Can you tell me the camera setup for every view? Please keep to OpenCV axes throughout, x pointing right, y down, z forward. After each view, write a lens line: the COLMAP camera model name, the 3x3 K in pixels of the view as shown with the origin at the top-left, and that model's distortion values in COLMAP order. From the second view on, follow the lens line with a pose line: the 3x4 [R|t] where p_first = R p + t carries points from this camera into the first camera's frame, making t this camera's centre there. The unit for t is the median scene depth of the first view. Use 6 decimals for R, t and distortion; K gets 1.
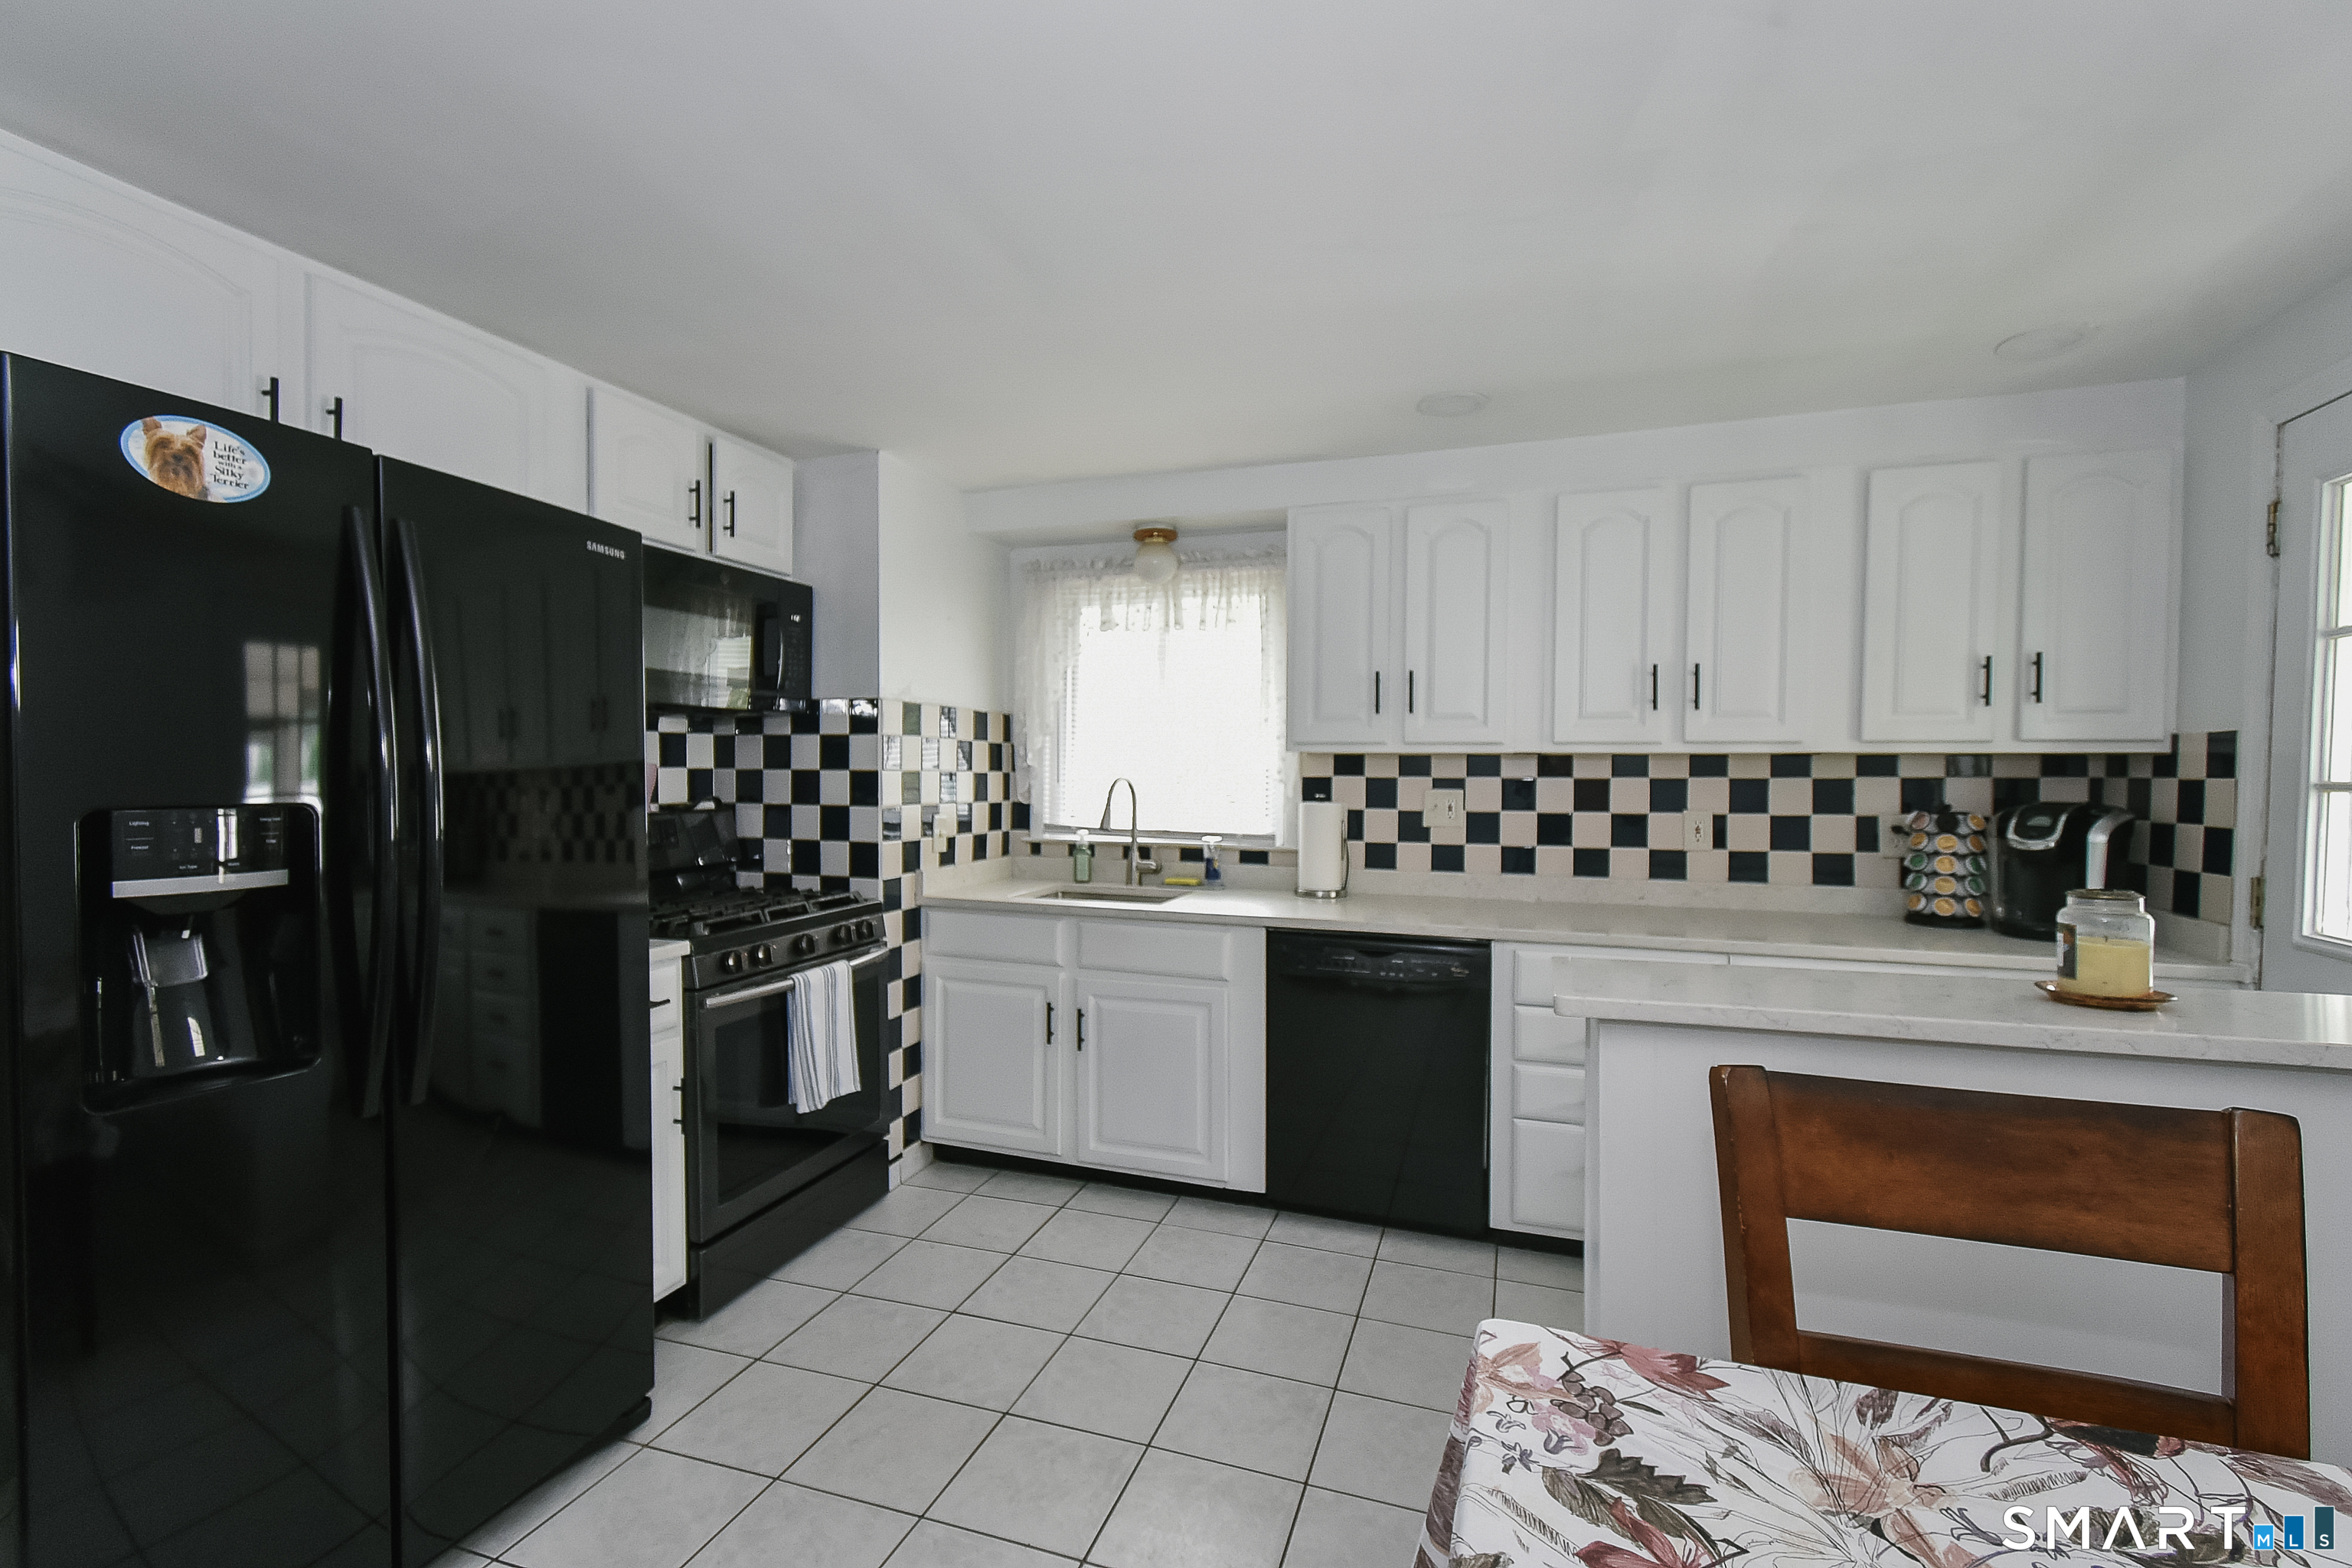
lens RADIAL K [[1029.6, 0, 1176.0], [0, 1029.6, 797.8], [0, 0, 1]] dist [0.011884, -0.006740]
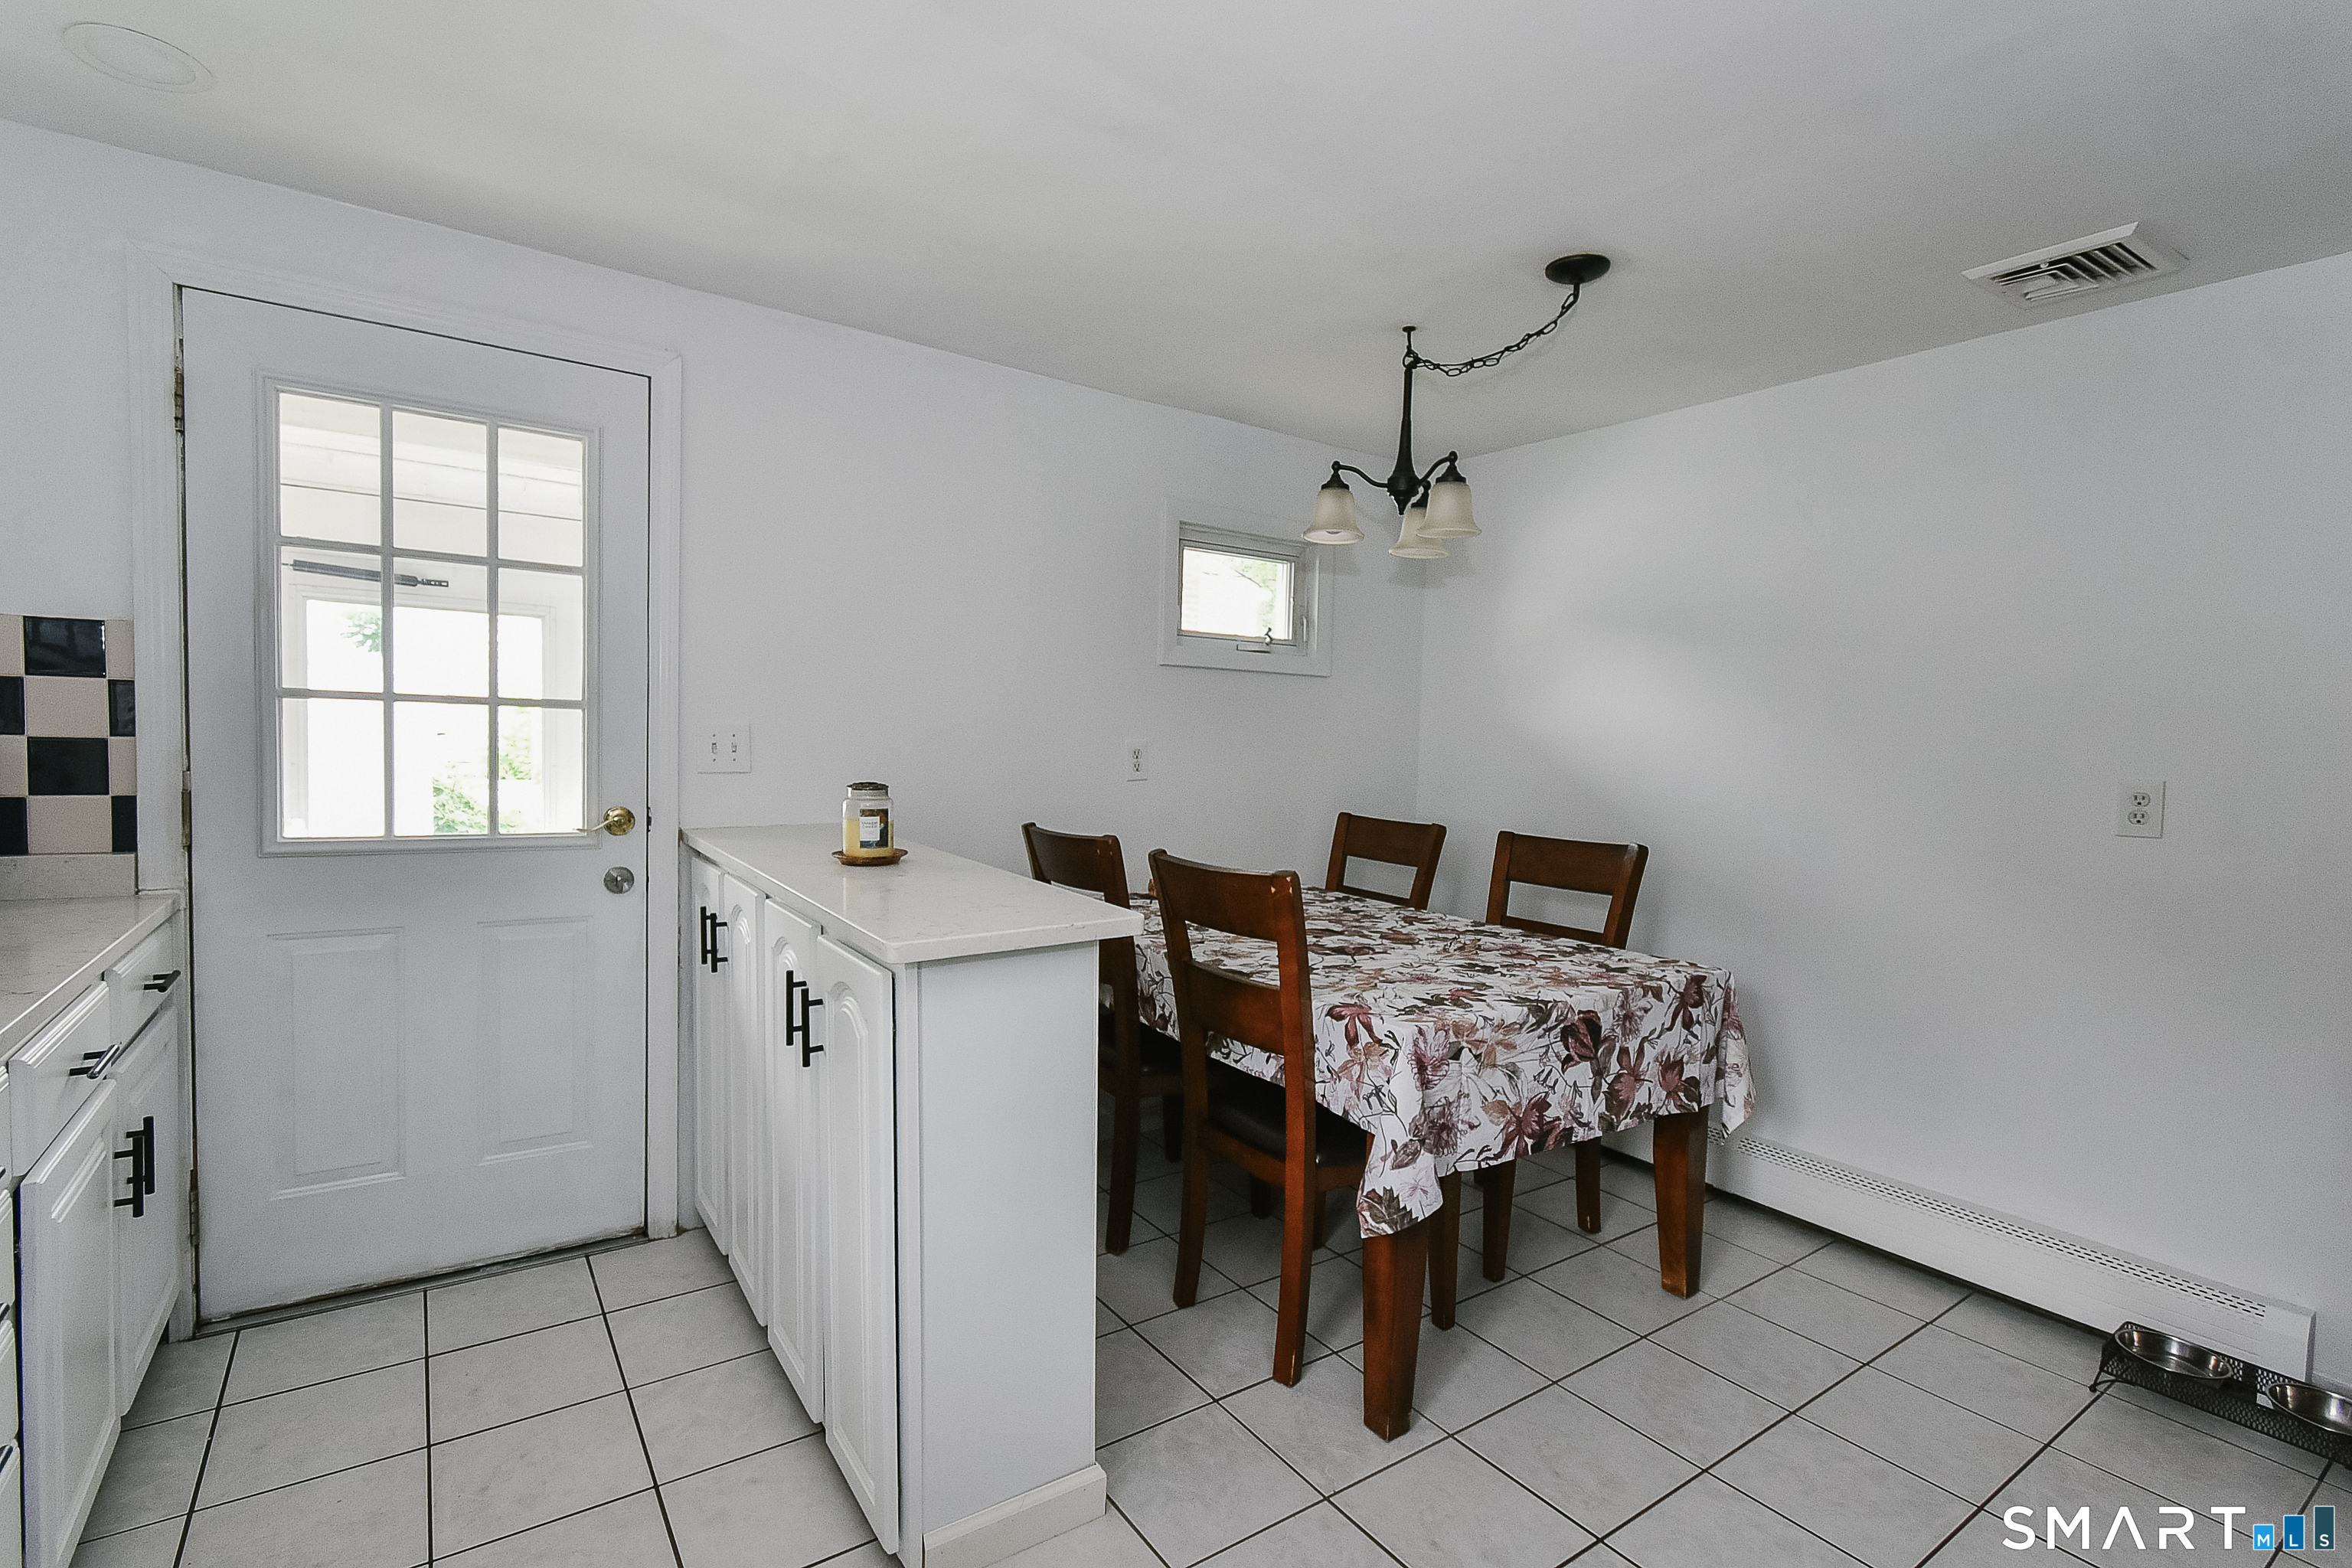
lens RADIAL K [[1081.8, 0, 1174.3], [0, 1081.8, 797.6], [0, 0, 1]] dist [0.002908, 0.000050]
pose [[-0.800270, -0.068698, 0.595692, -0.148958], [-0.022165, 0.996126, 0.085101, -0.012359], [-0.599230, 0.054900, -0.798692, 0.875231]]
